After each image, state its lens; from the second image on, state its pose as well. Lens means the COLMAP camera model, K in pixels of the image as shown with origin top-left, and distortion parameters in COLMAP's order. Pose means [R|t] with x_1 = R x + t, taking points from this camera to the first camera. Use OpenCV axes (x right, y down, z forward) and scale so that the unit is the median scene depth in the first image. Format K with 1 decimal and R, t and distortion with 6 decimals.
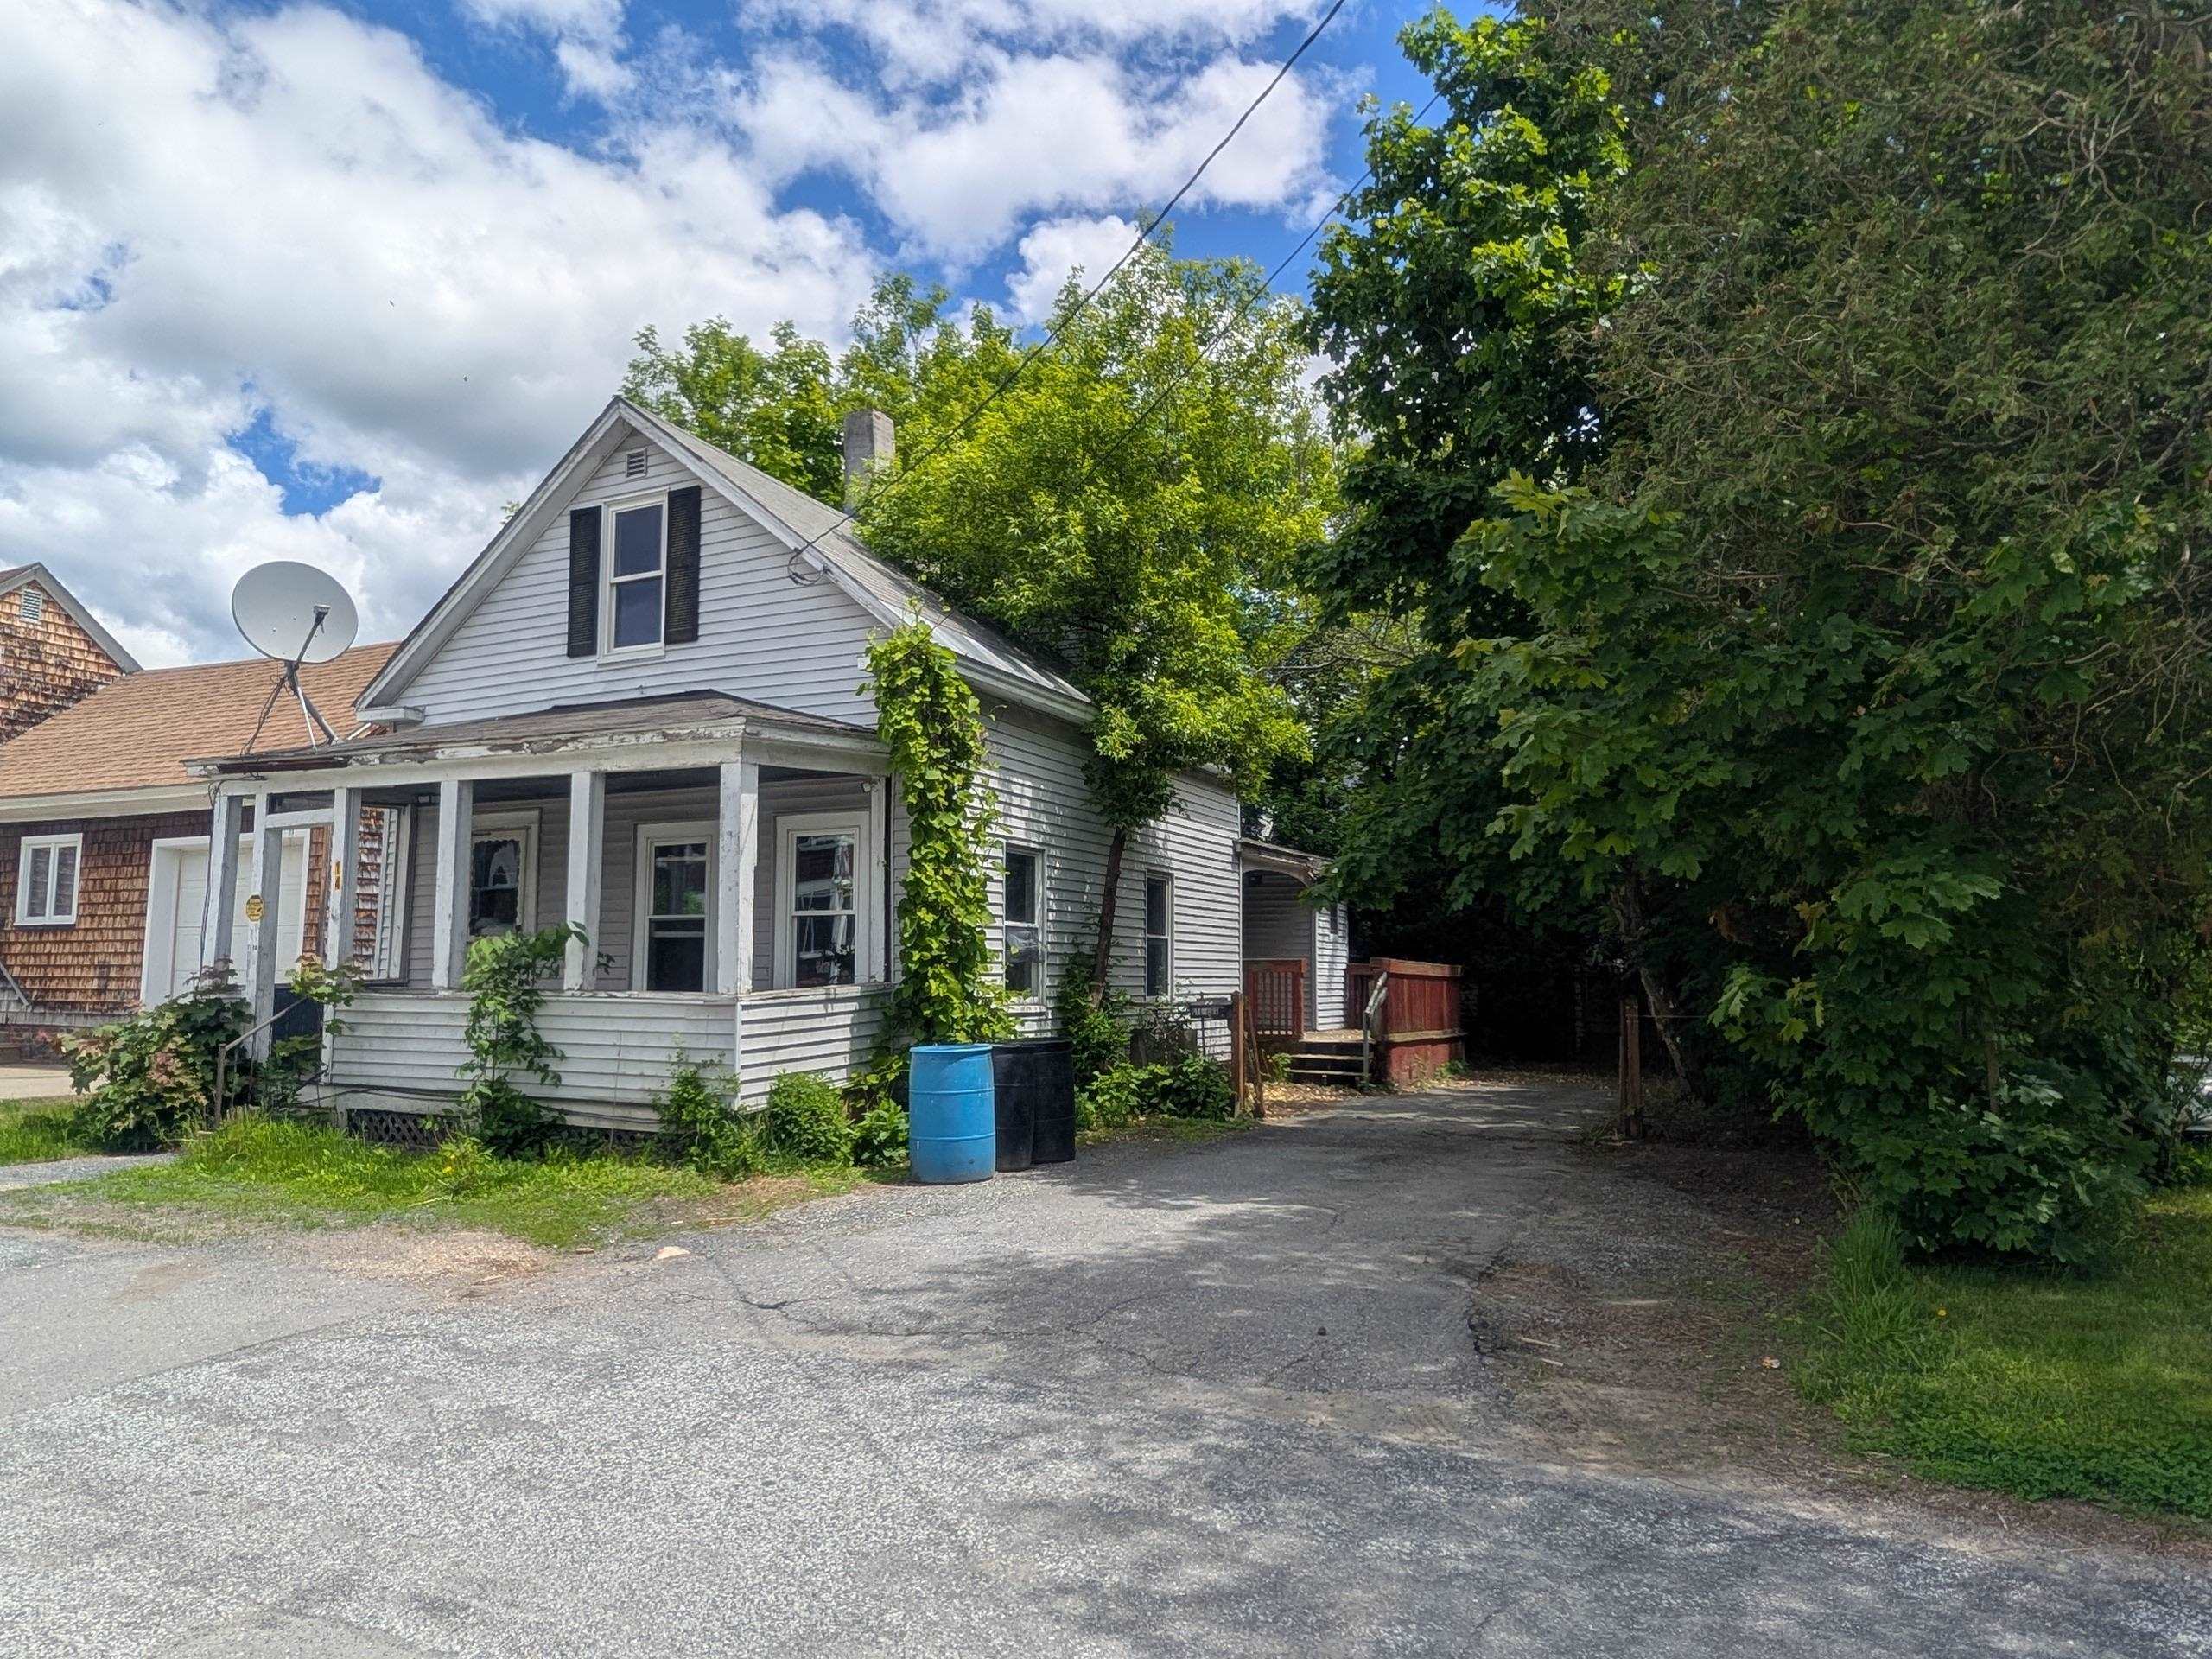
lens RADIAL K [[1457.7, 0, 1106.0], [0, 1457.7, 829.5], [0, 0, 1]] dist [-0.000811, -0.000243]
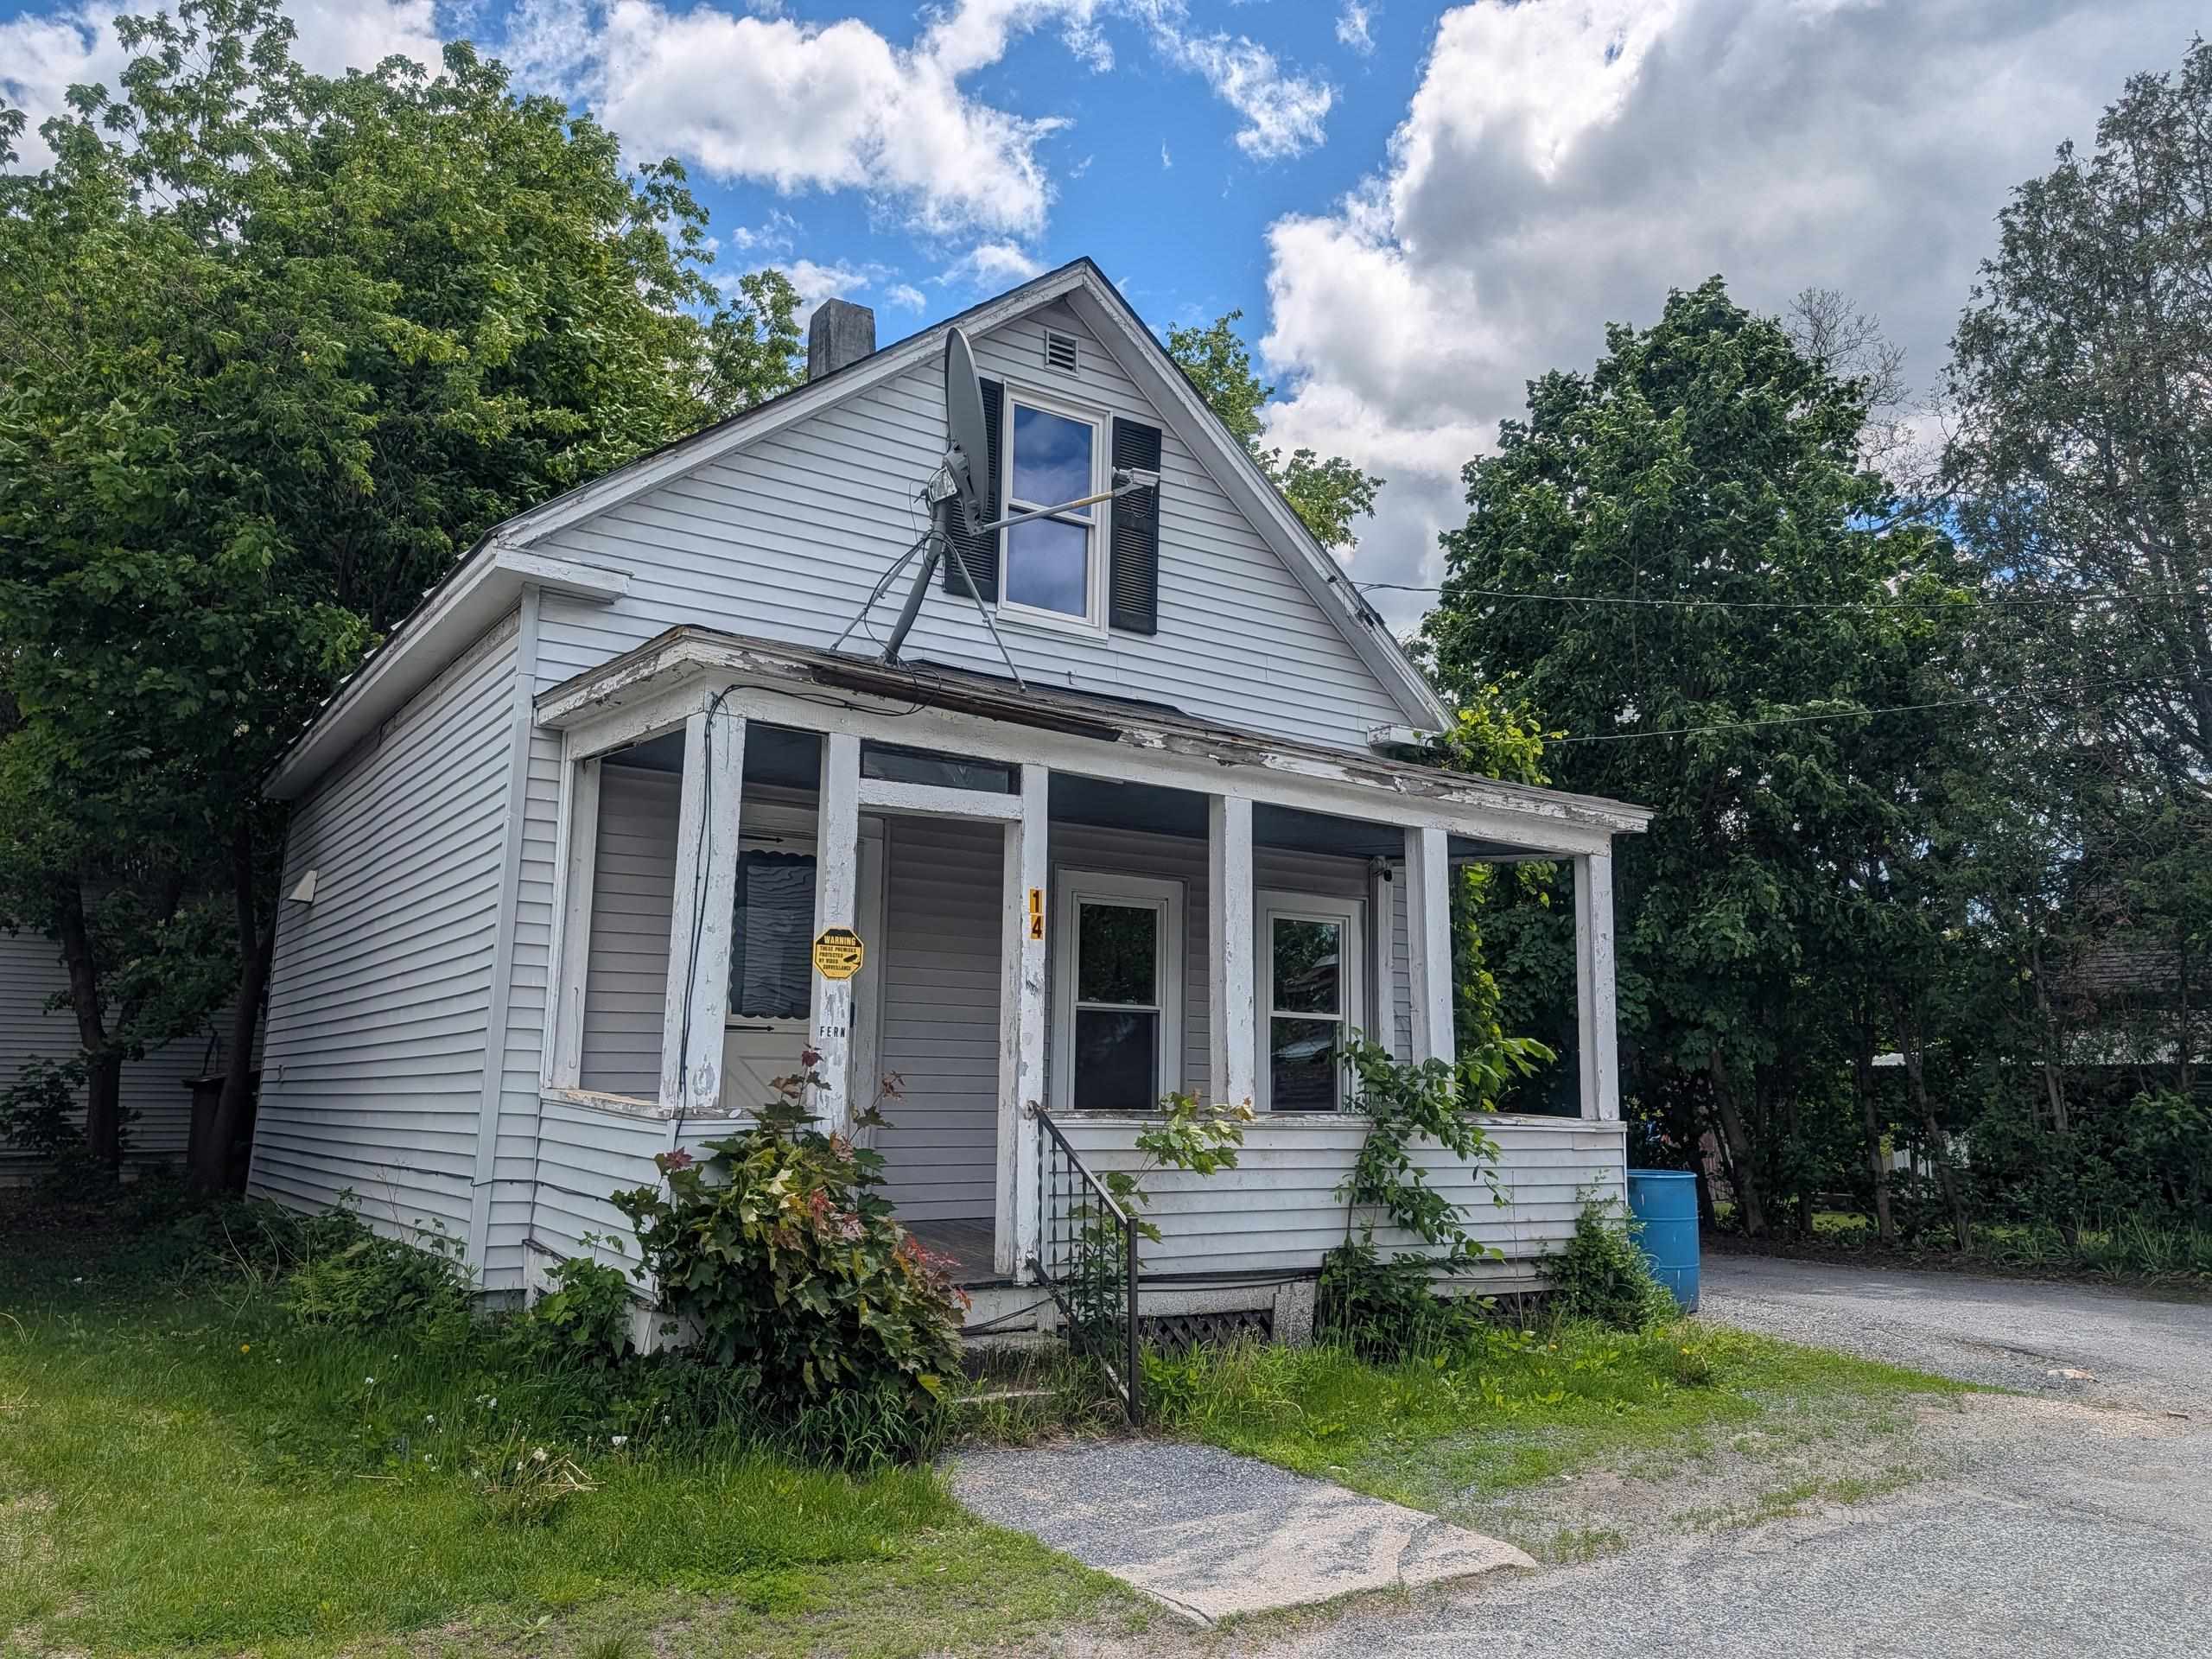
lens RADIAL K [[1660.3, 0, 1106.0], [0, 1660.3, 829.5], [0, 0, 1]] dist [0.005042, -0.007737]
pose [[0.484424, 0.141963, 0.863238, -1.084003], [-0.102287, 0.989169, -0.105273, 0.063826], [-0.868833, -0.037301, 0.493698, 0.650181]]
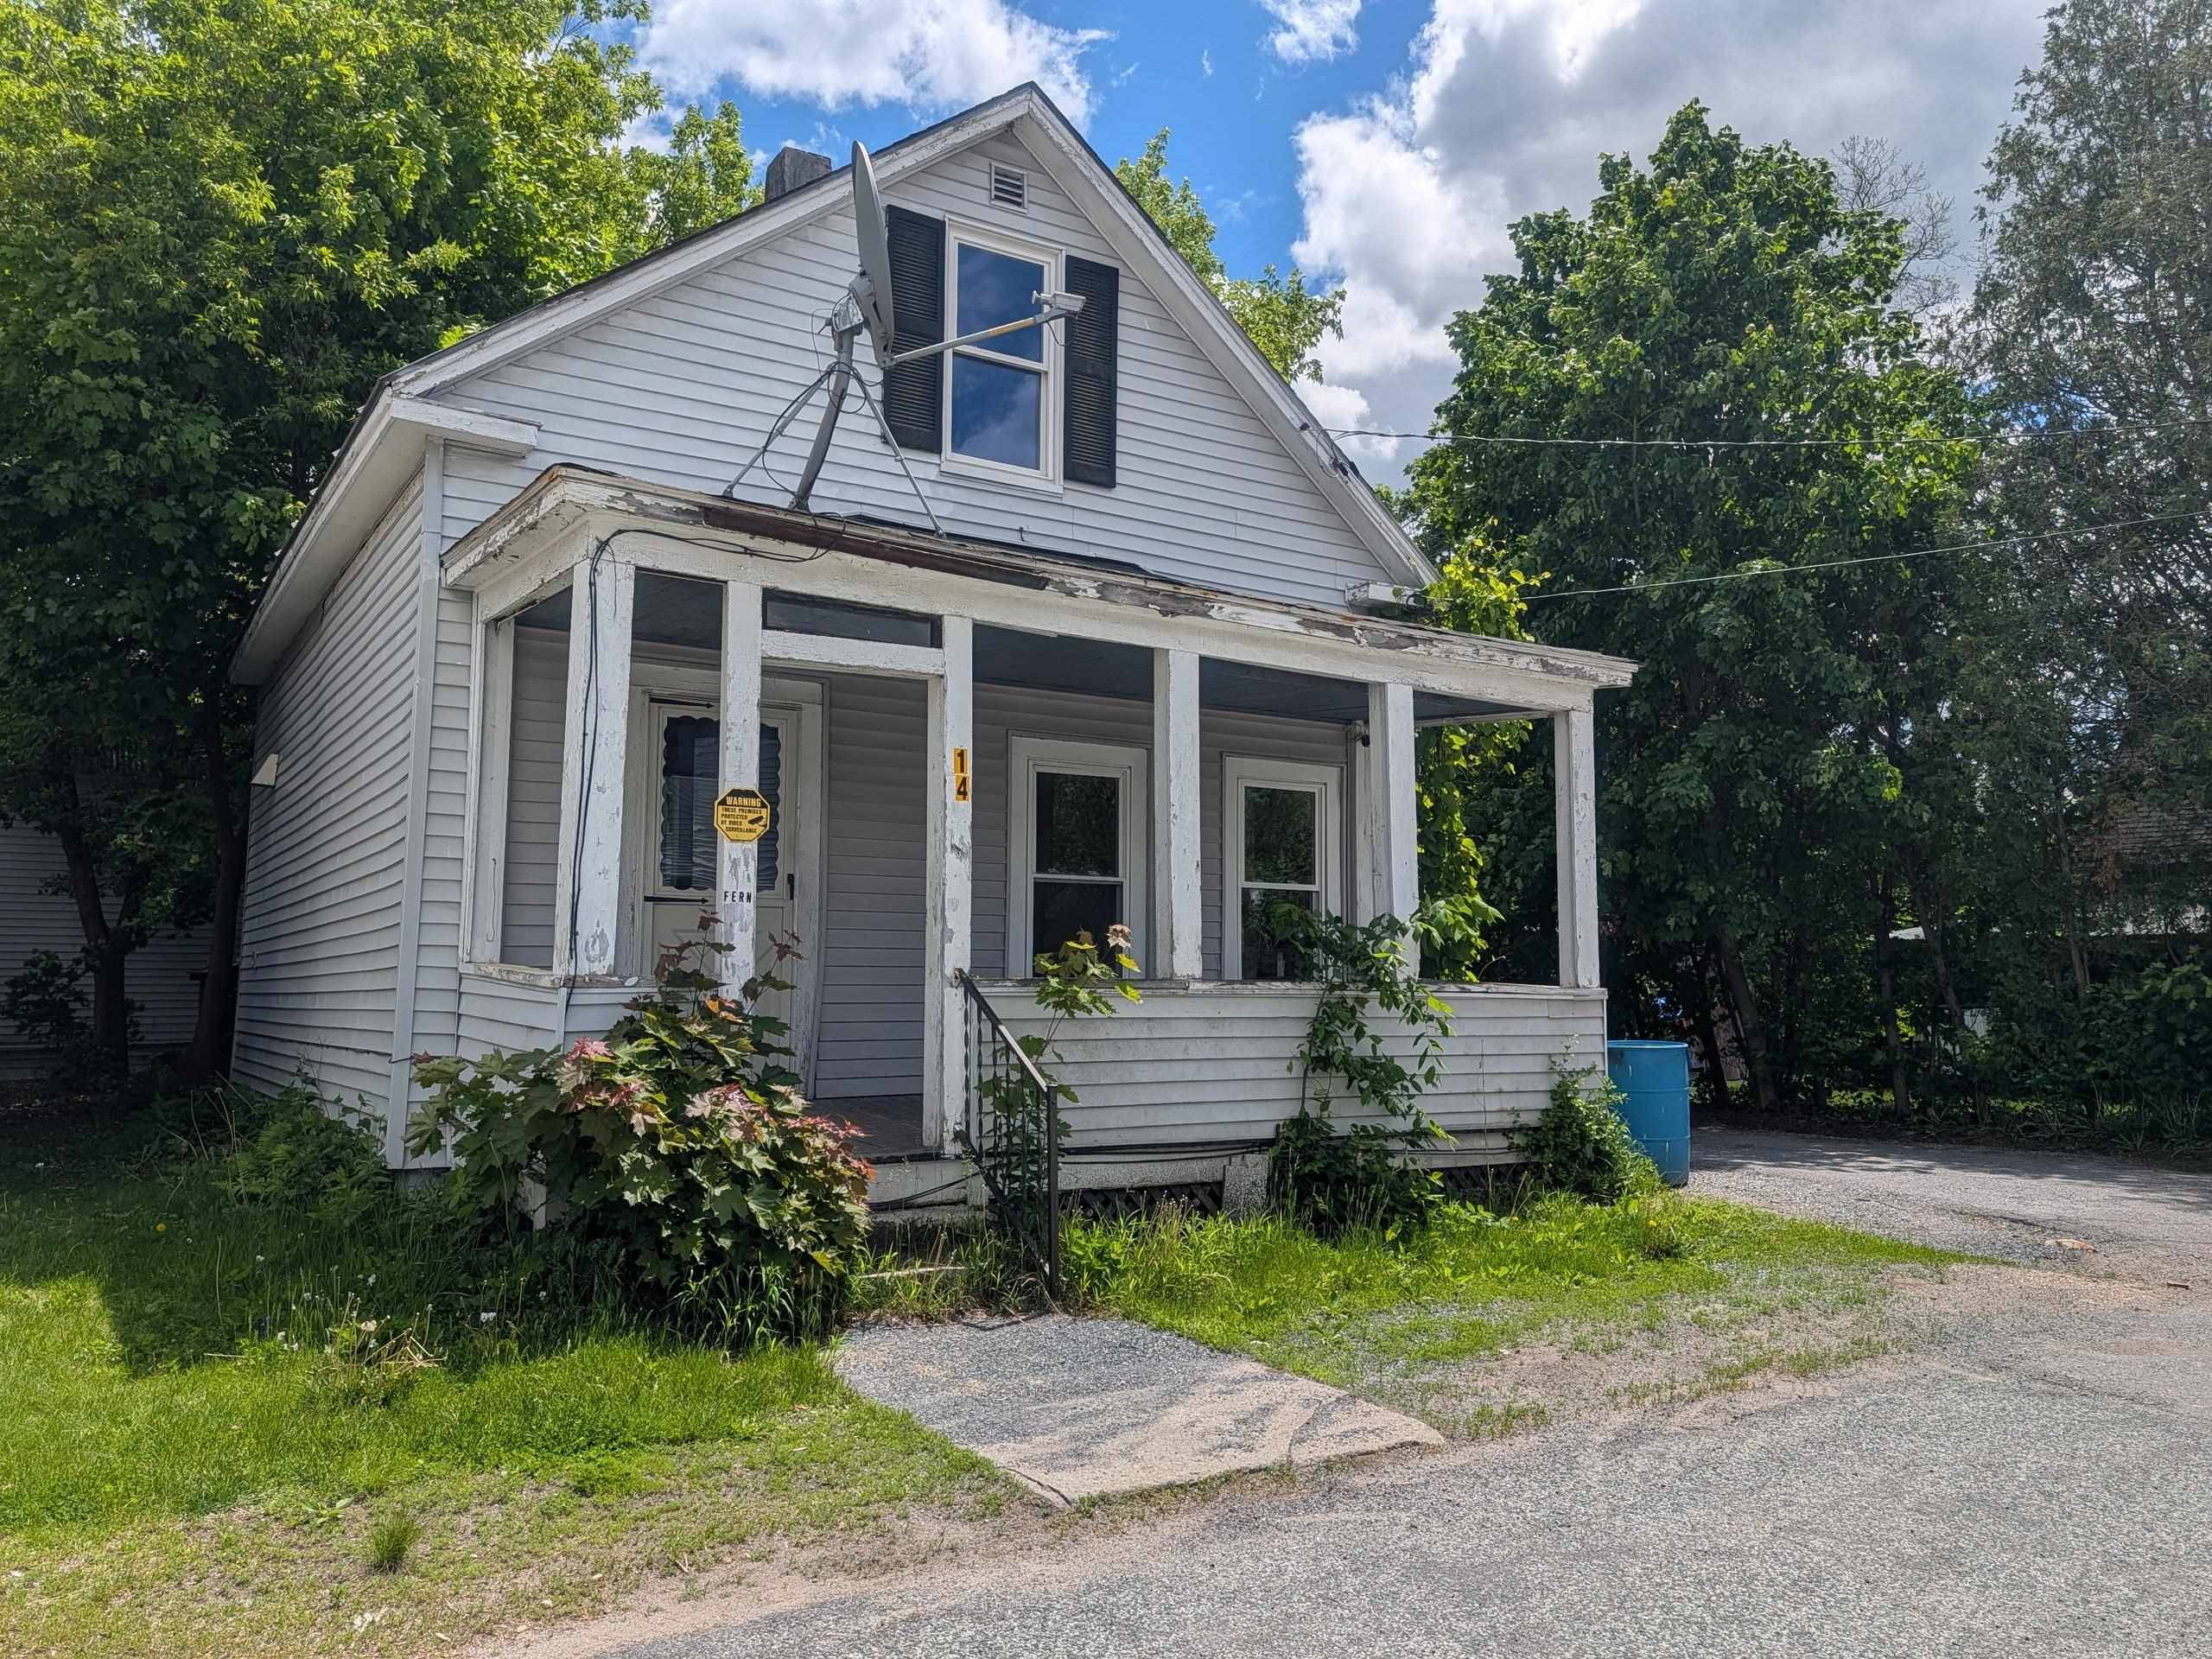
lens RADIAL K [[1650.2, 0, 1106.0], [0, 1650.2, 829.5], [0, 0, 1]] dist [0.000615, 0.001168]
pose [[0.511126, 0.080150, 0.855761, -1.025885], [-0.090072, 0.995155, -0.039407, 0.071046], [-0.854773, -0.056938, 0.515869, 0.629933]]
